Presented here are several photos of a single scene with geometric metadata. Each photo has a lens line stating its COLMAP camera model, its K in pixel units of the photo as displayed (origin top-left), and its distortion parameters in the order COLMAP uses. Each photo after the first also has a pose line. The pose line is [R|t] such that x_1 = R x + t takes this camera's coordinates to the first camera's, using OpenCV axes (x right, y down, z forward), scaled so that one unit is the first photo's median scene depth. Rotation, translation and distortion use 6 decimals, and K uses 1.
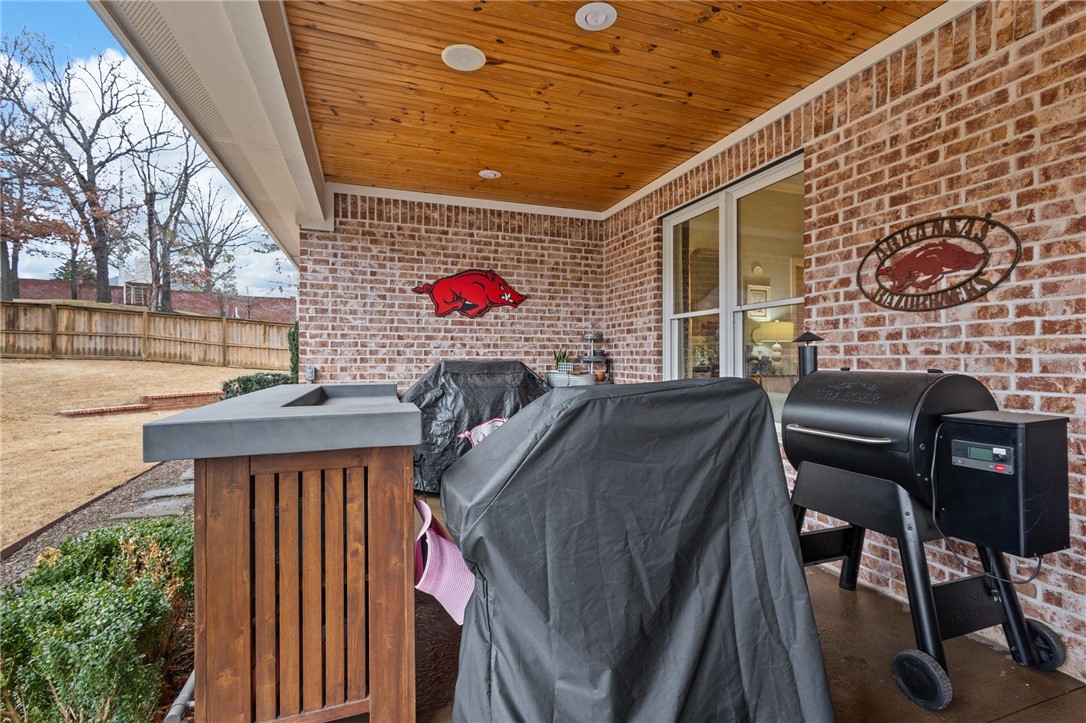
lens RADIAL K [[500.7, 0, 543.0], [0, 500.7, 361.5], [0, 0, 1]] dist [0.014140, -0.007093]
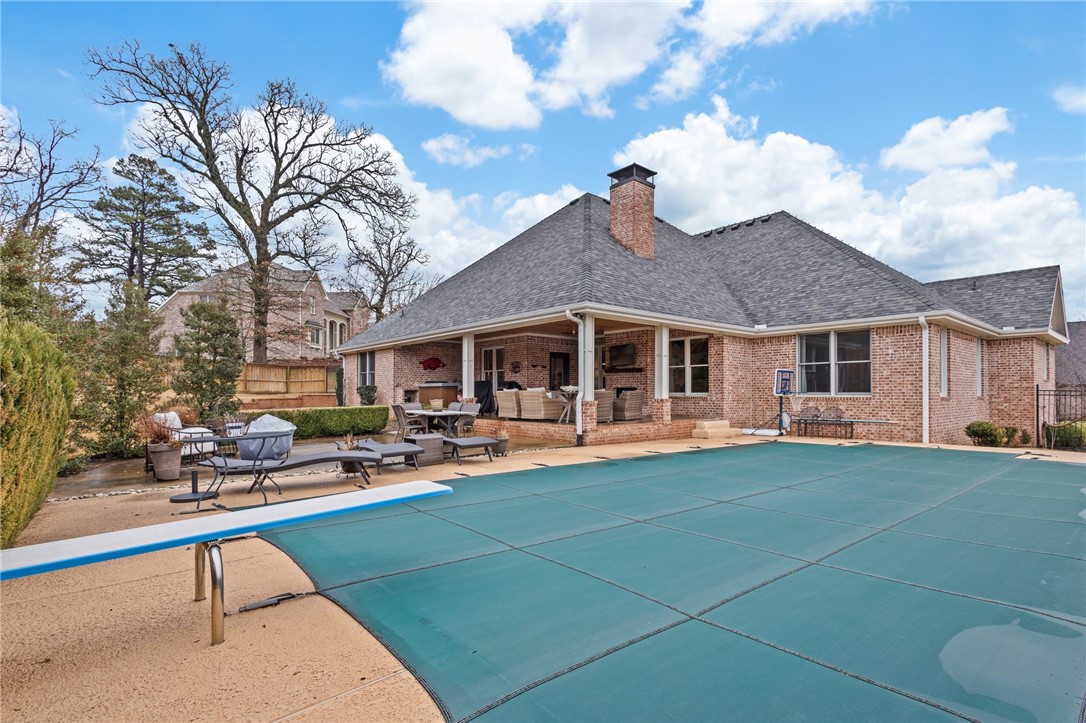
lens RADIAL K [[515.2, 0, 544.0], [0, 515.2, 394.5], [0, 0, 1]] dist [-0.000604, -0.000070]
pose [[0.937097, -0.003016, 0.349057, -0.783014], [0.004157, 0.999988, -0.002519, 0.120413], [-0.349045, 0.003811, 0.937098, -3.249875]]
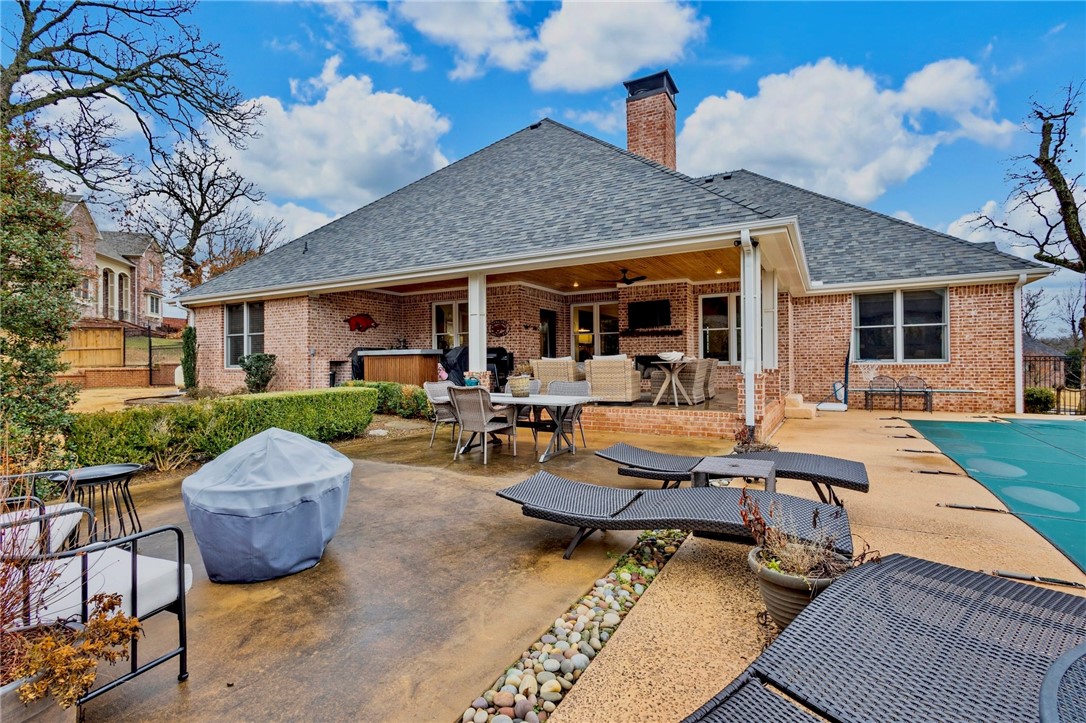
lens RADIAL K [[500.7, 0, 543.0], [0, 500.7, 361.5], [0, 0, 1]] dist [0.014140, -0.007093]
pose [[0.752359, -0.007595, 0.658710, -1.269040], [0.015120, 0.999869, -0.005740, 0.106873], [-0.658580, 0.014278, 0.752375, -1.756536]]
